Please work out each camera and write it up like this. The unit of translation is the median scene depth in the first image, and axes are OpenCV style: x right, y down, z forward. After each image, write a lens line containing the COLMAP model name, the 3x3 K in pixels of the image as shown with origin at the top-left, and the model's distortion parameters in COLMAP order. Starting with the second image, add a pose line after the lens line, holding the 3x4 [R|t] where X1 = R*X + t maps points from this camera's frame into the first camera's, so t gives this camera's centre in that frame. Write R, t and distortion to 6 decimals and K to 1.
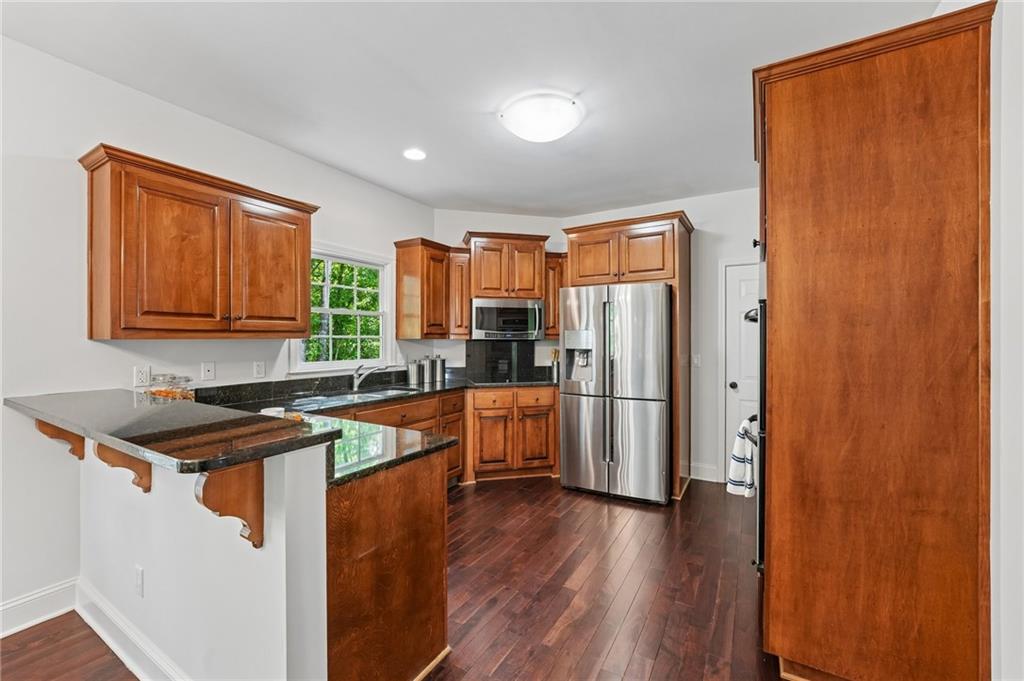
lens RADIAL K [[417.7, 0, 512.3], [0, 417.7, 331.7], [0, 0, 1]] dist [-0.009499, 0.000316]
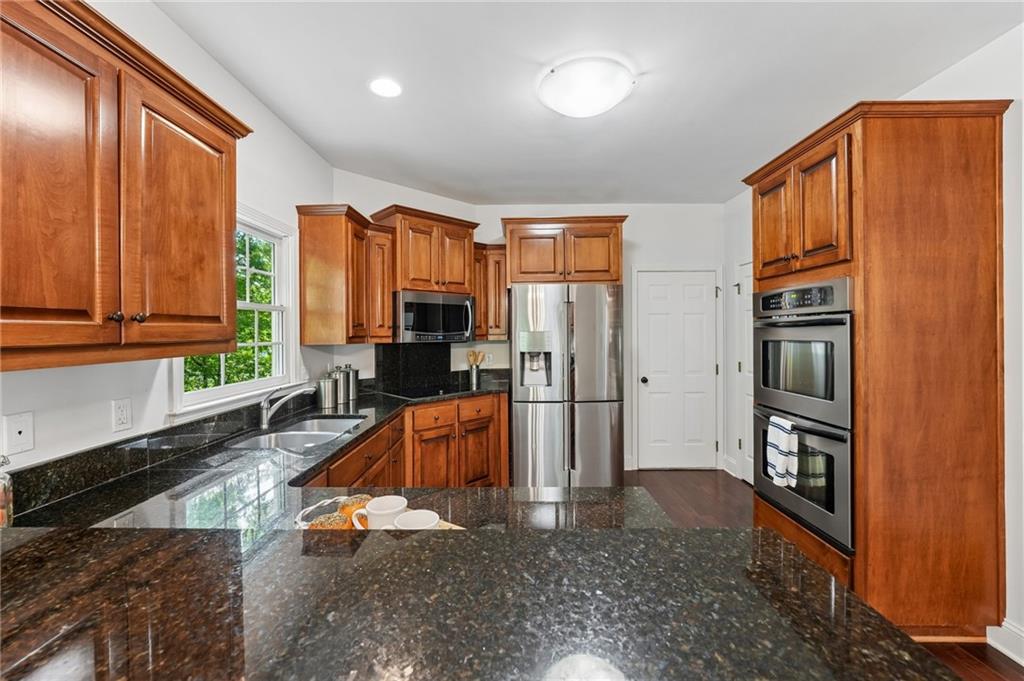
lens RADIAL K [[418.3, 0, 508.9], [0, 418.3, 327.1], [0, 0, 1]] dist [-0.008182, 0.000588]
pose [[0.860763, -0.001371, 0.509004, -0.557479], [-0.000830, 0.999991, 0.004097, -0.026601], [-0.509005, -0.003949, 0.860754, 0.373746]]
